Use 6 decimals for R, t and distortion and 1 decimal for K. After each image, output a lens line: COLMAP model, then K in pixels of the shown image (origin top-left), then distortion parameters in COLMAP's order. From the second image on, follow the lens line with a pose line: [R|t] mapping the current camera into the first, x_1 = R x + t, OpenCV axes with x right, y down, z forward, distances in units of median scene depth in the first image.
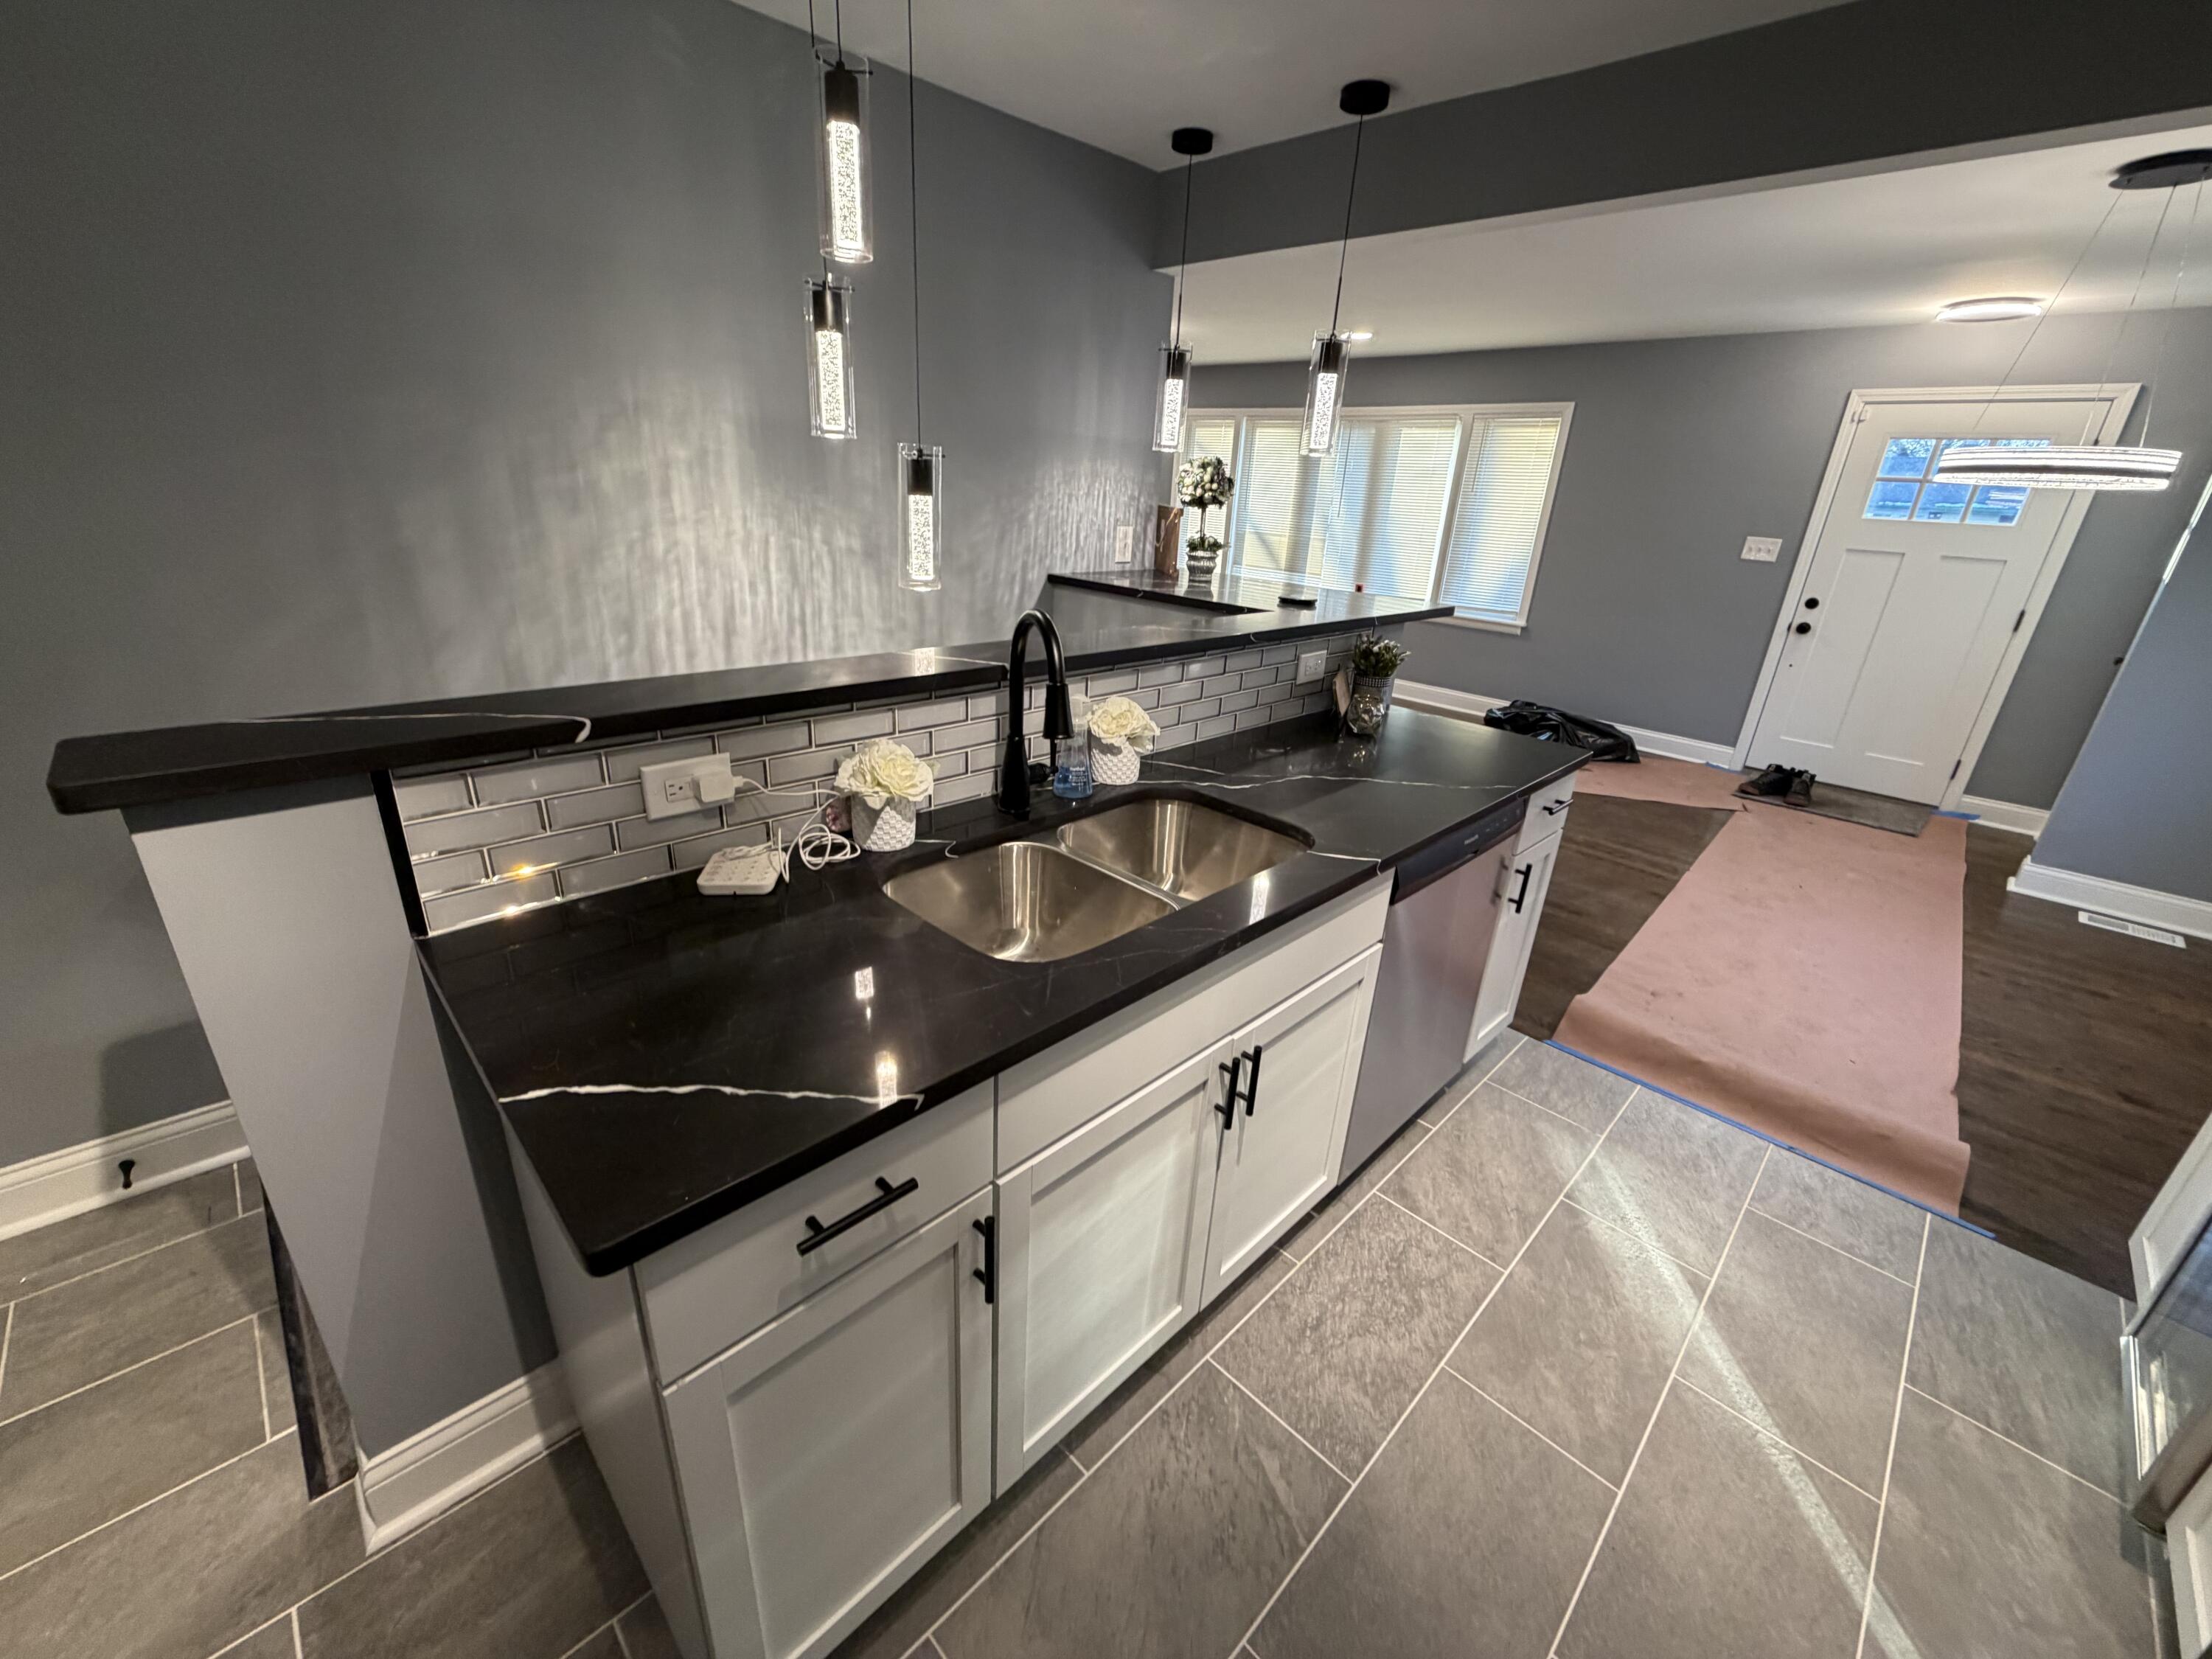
lens RADIAL K [[885.3, 0, 1110.0], [0, 885.3, 838.5], [0, 0, 1]] dist [0.003297, -0.001181]
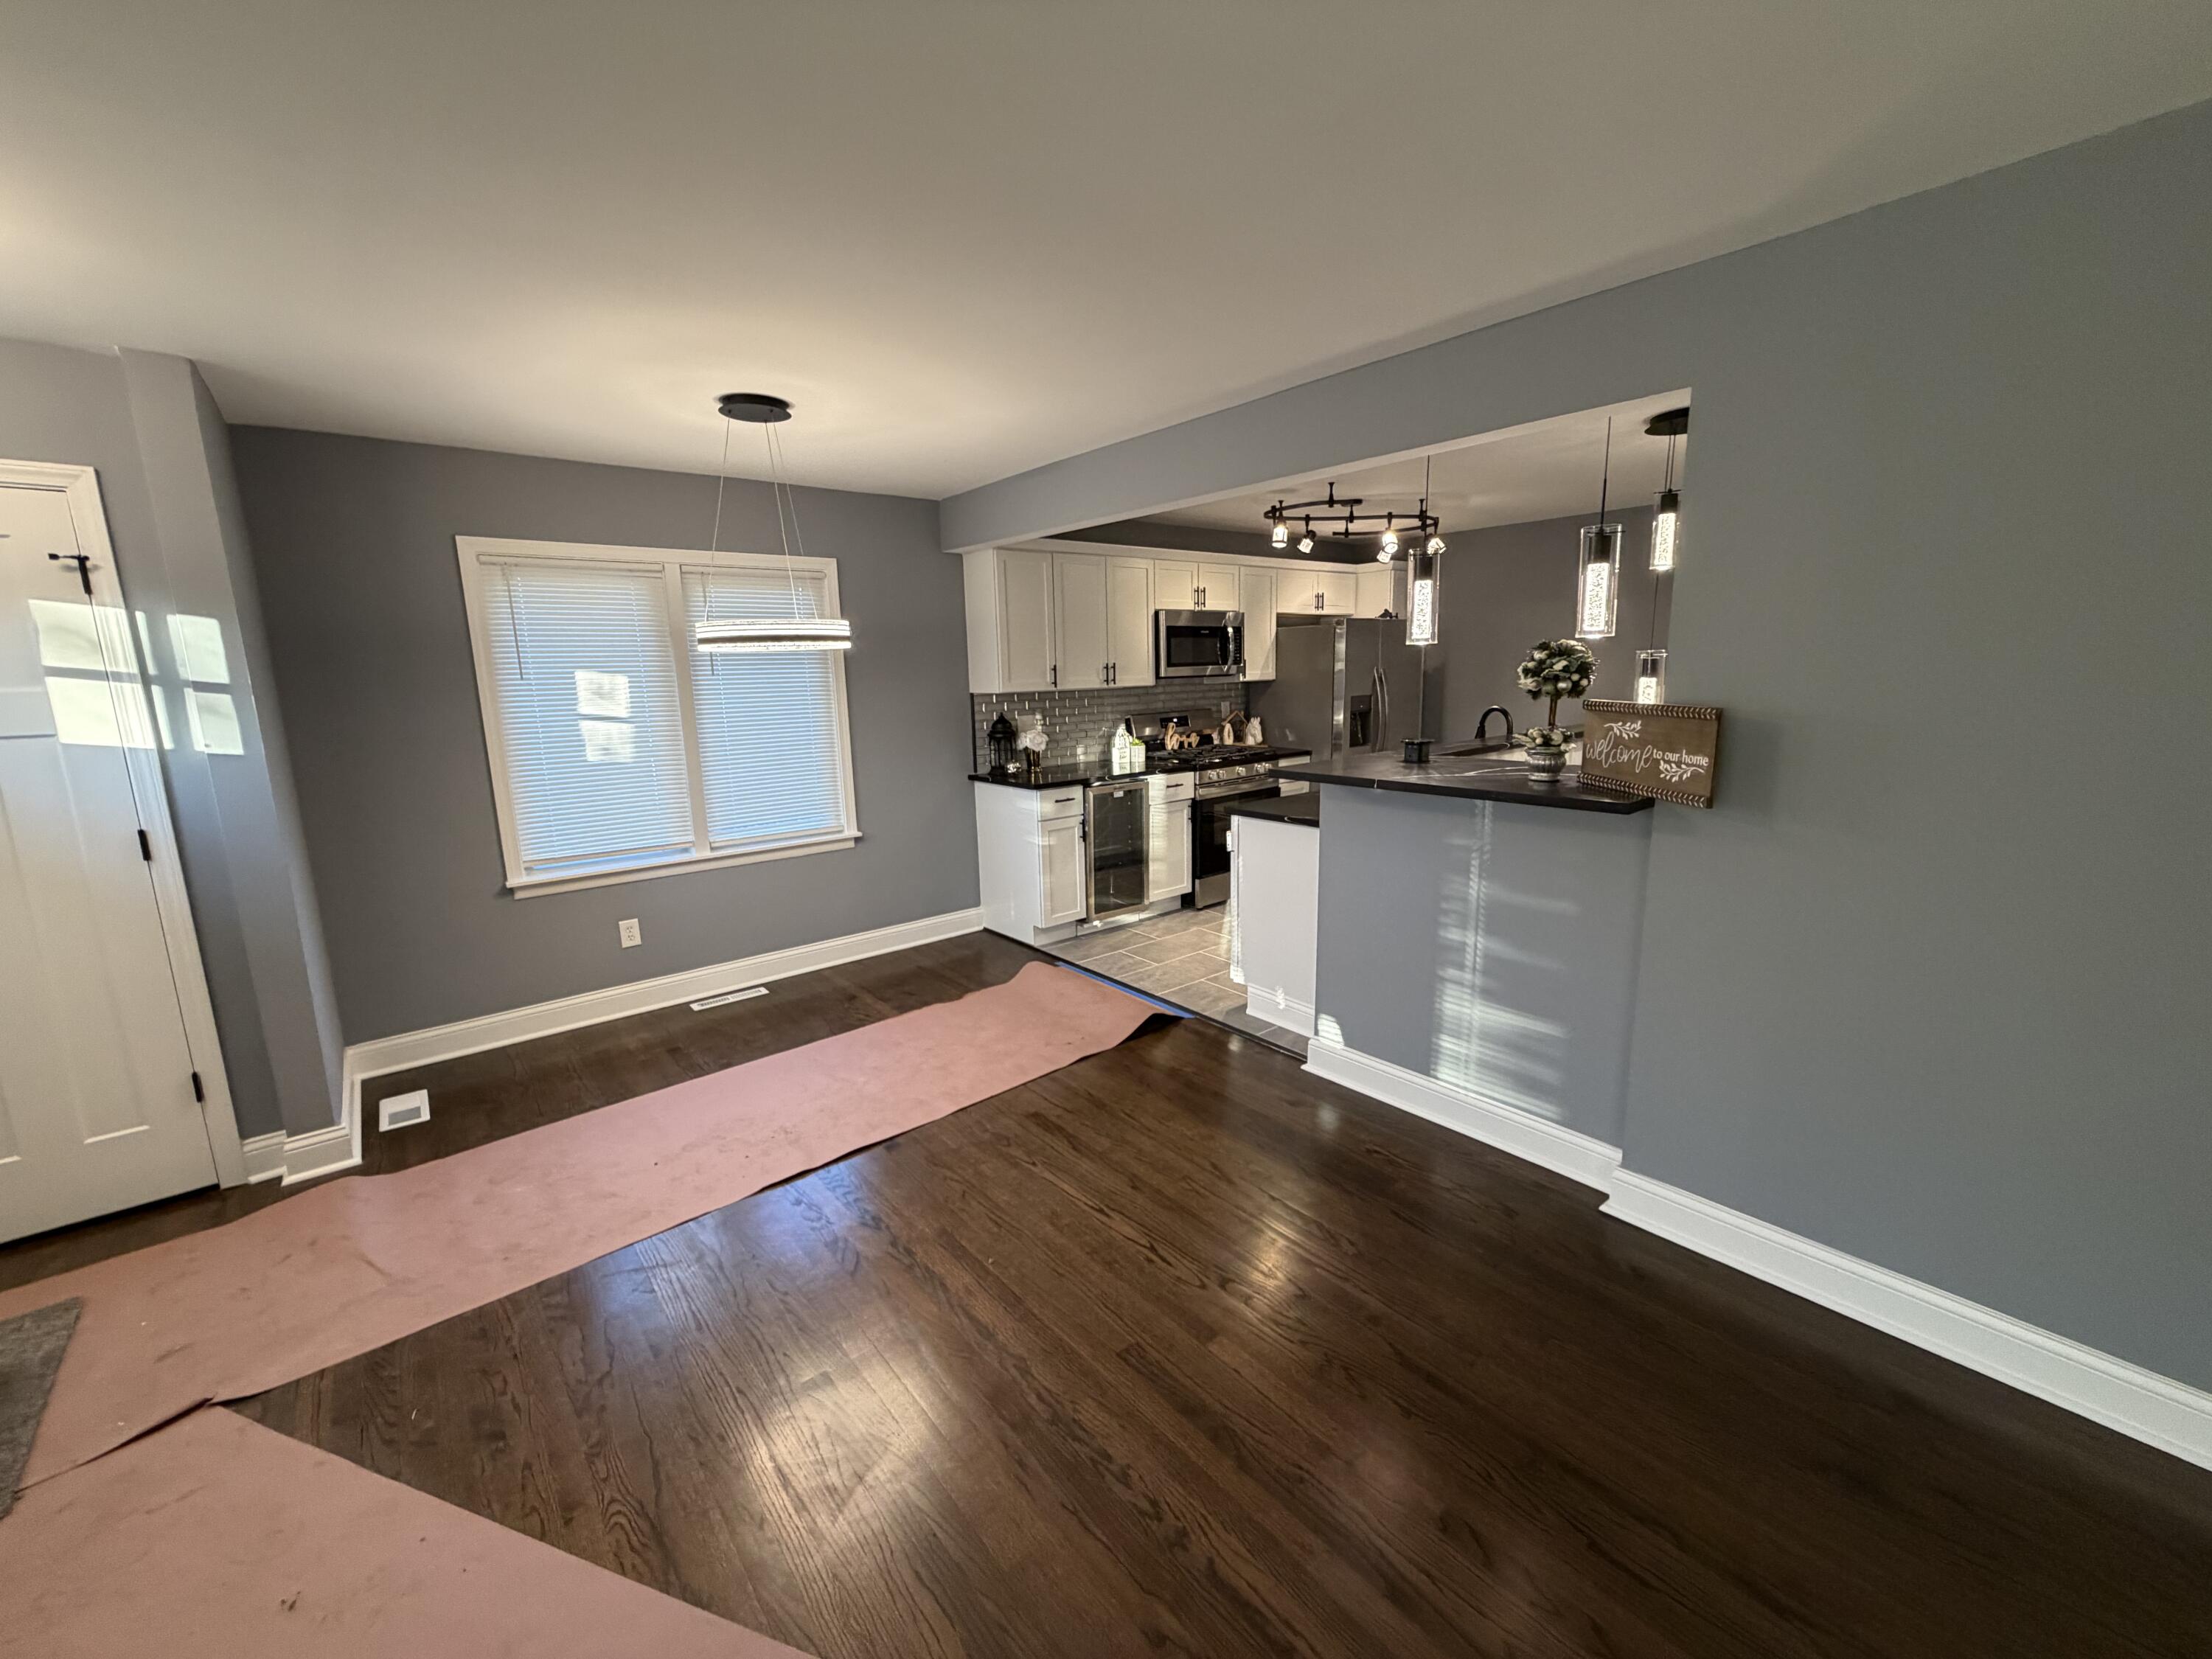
lens RADIAL K [[885.3, 0, 1072.1], [0, 885.3, 816.3], [0, 0, 1]] dist [0.003297, -0.001181]
pose [[-0.992264, -0.040641, 0.117303, 0.569899], [0.026951, 0.851841, 0.523106, -0.873591], [-0.121183, 0.522221, -0.844156, 2.216652]]
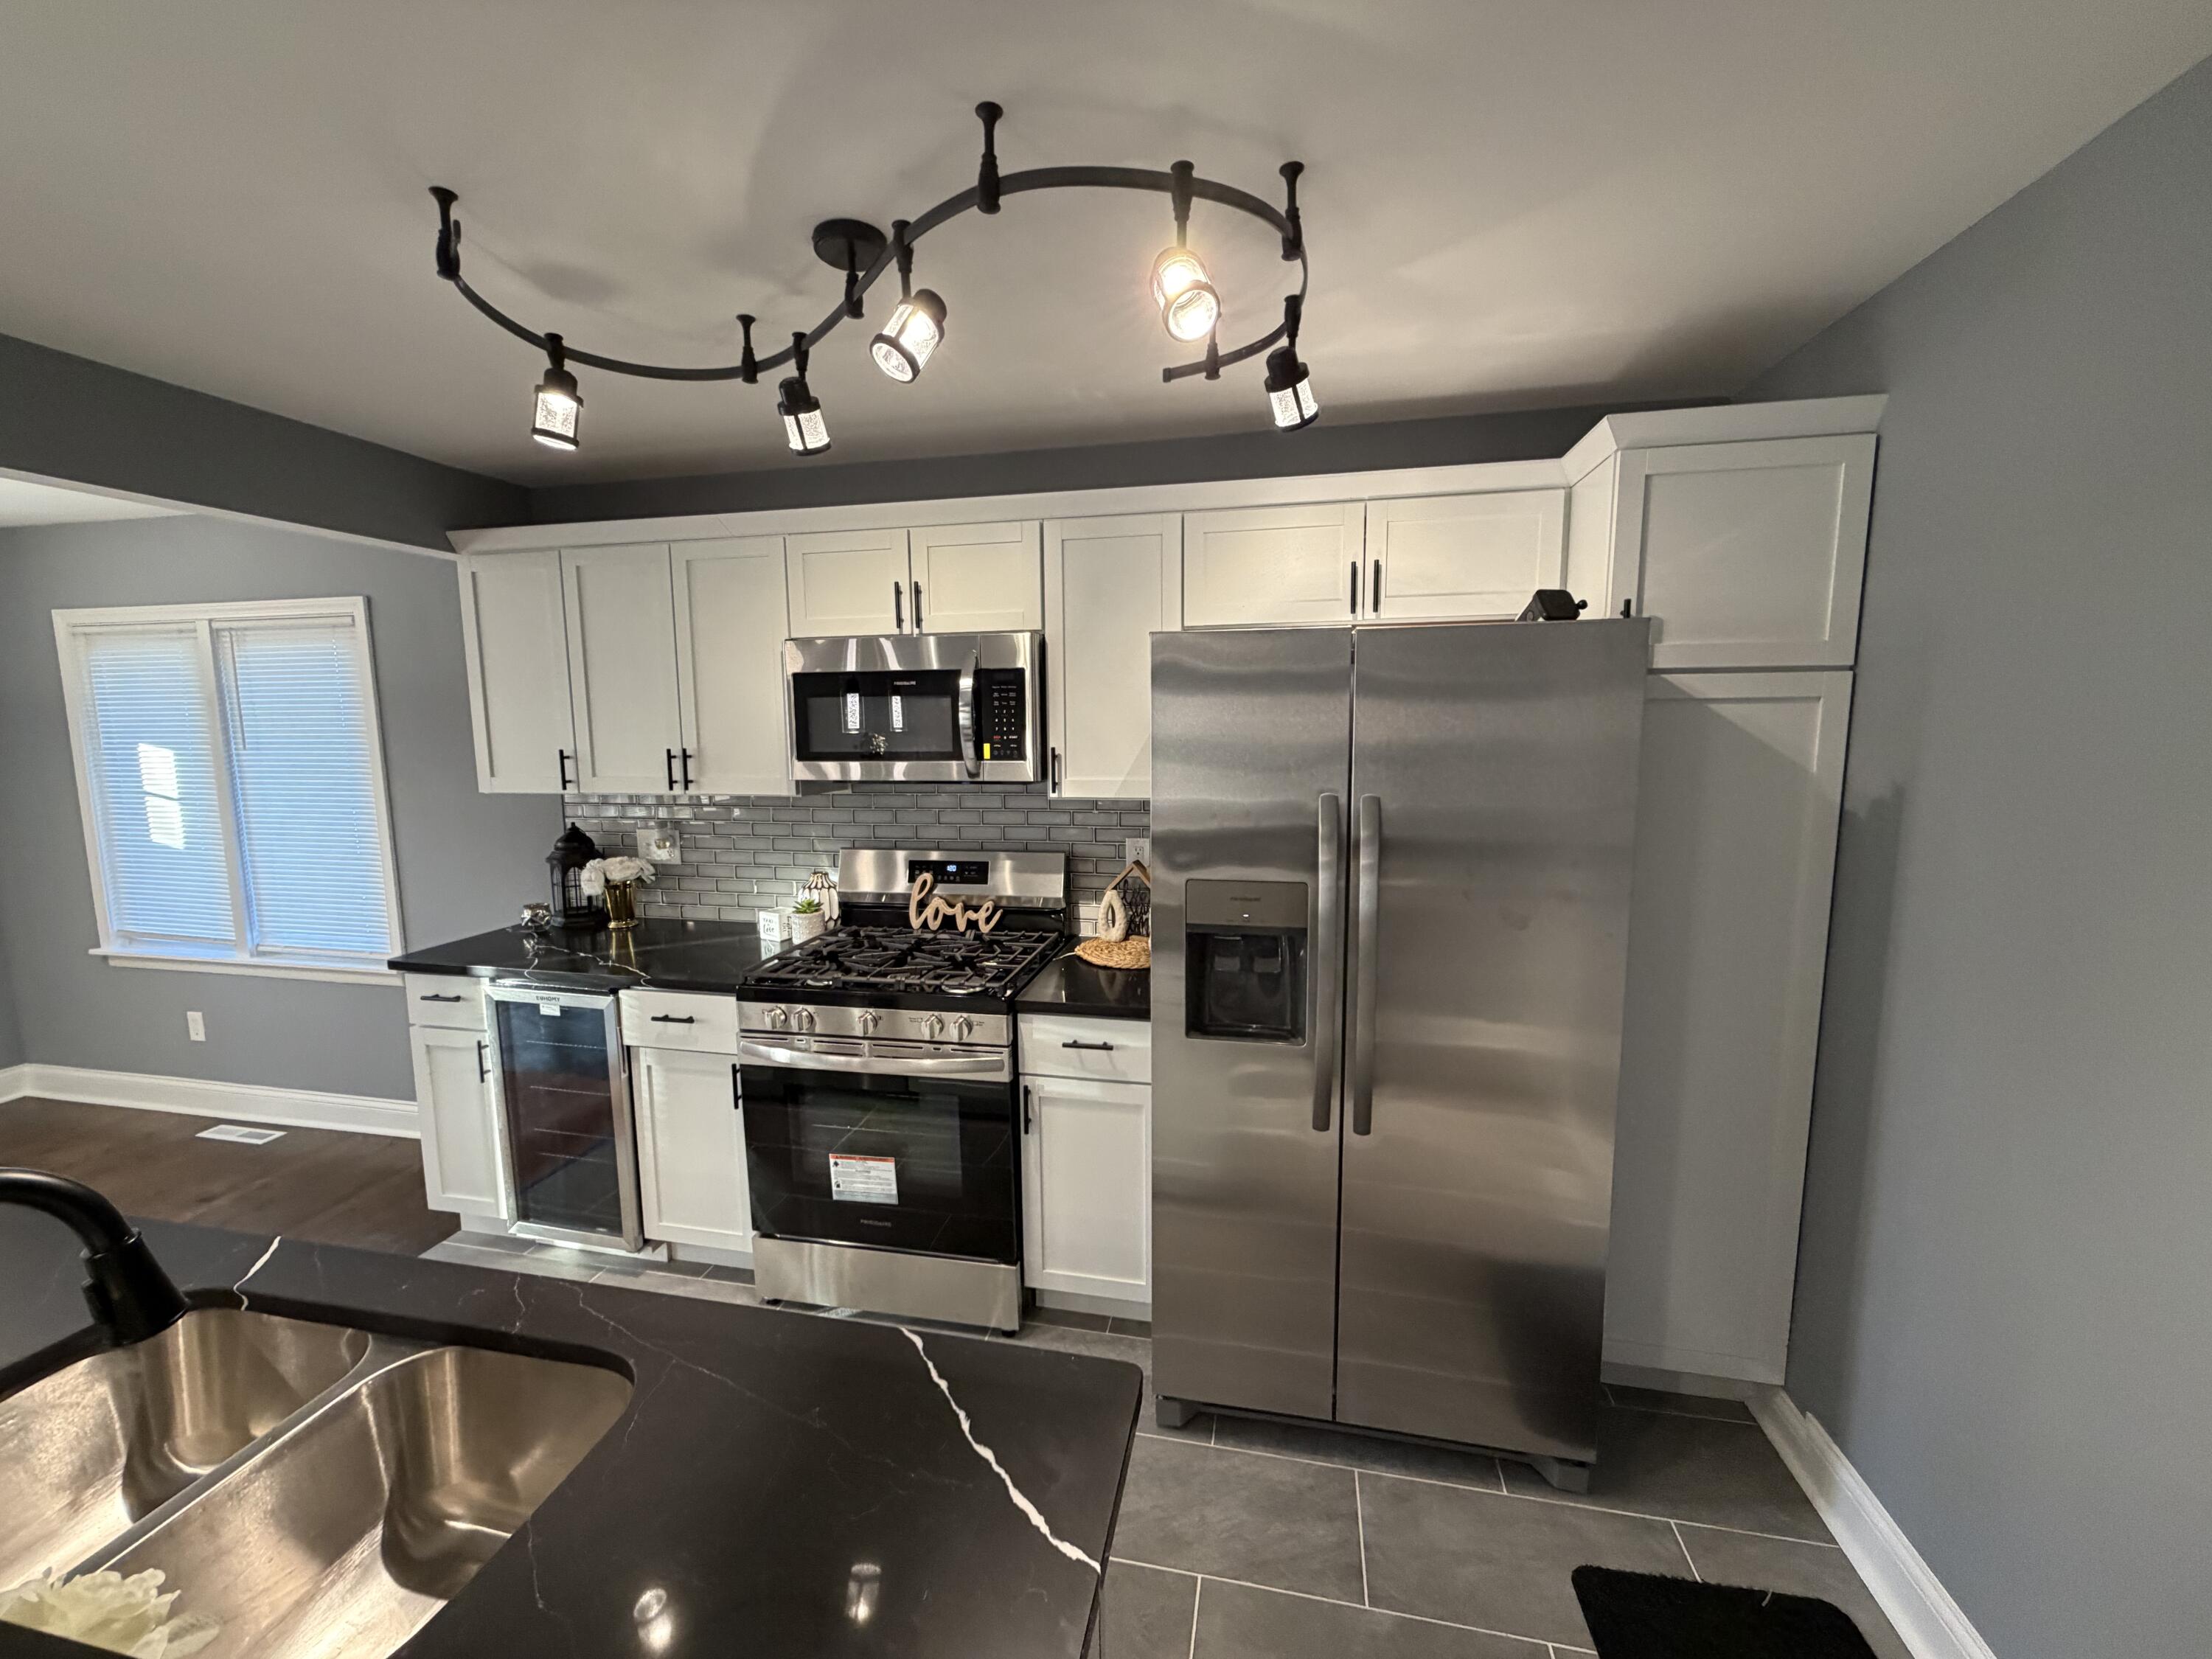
lens RADIAL K [[885.3, 0, 1100.7], [0, 885.3, 827.5], [0, 0, 1]] dist [0.003297, -0.001181]
pose [[-0.534024, -0.147824, 0.832446, -0.440680], [0.301658, 0.886479, 0.350937, -0.224408], [-0.789823, 0.438523, -0.428809, 0.350239]]
